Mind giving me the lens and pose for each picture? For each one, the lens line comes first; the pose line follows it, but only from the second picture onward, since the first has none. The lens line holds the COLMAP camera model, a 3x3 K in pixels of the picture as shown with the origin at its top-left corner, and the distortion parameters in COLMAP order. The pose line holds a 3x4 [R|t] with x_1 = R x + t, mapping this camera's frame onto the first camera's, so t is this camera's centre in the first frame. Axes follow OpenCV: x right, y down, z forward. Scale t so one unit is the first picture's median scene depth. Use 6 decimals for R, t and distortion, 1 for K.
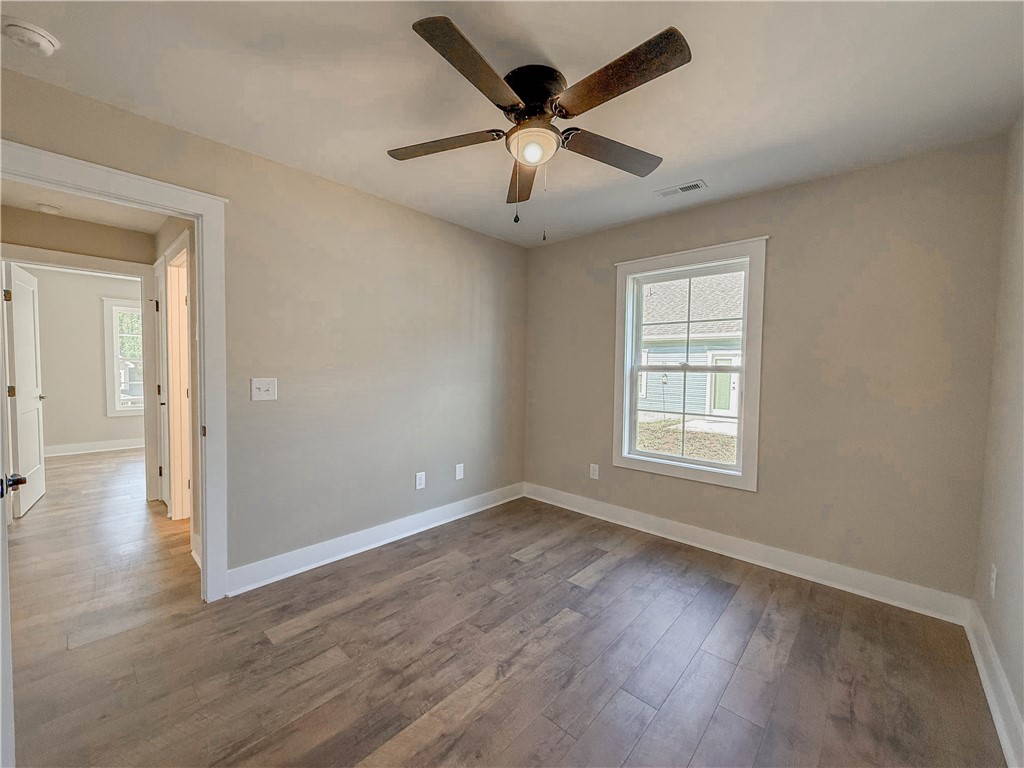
lens RADIAL K [[408.0, 0, 509.6], [0, 408.0, 385.4], [0, 0, 1]] dist [-0.000264, 0.000122]
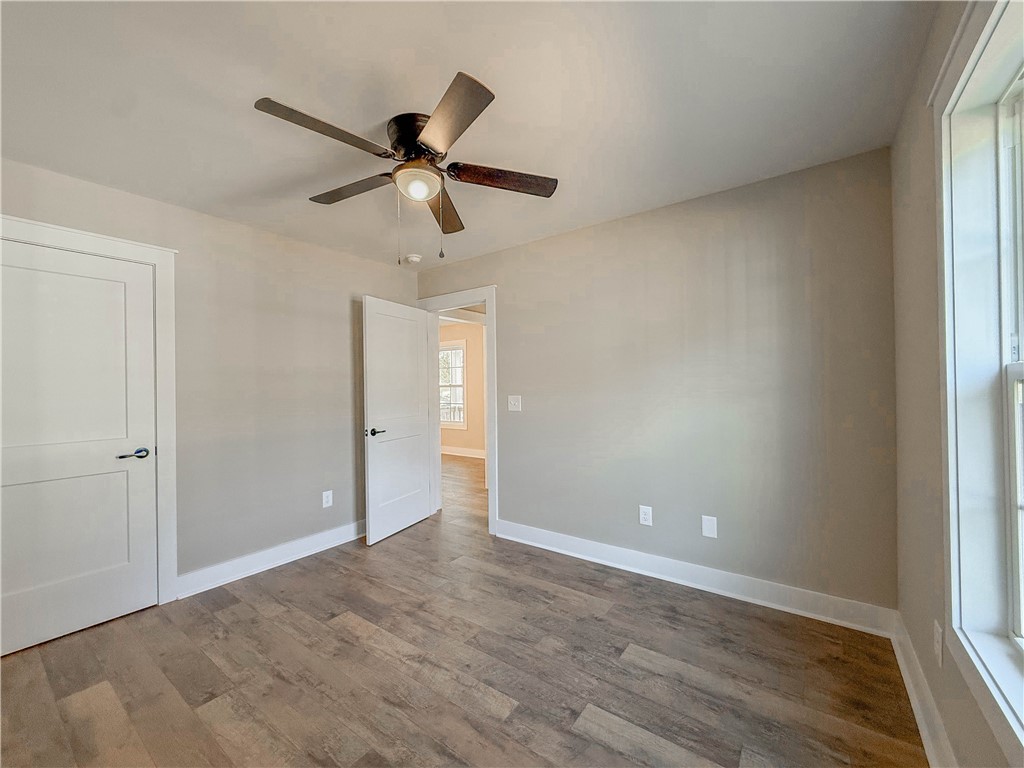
lens RADIAL K [[408.0, 0, 509.6], [0, 408.0, 385.4], [0, 0, 1]] dist [-0.000264, 0.000122]
pose [[0.108315, -0.019171, -0.993932, 0.842494], [-0.027801, 0.999365, -0.022305, -0.022438], [0.993728, 0.030049, 0.107713, 0.828332]]
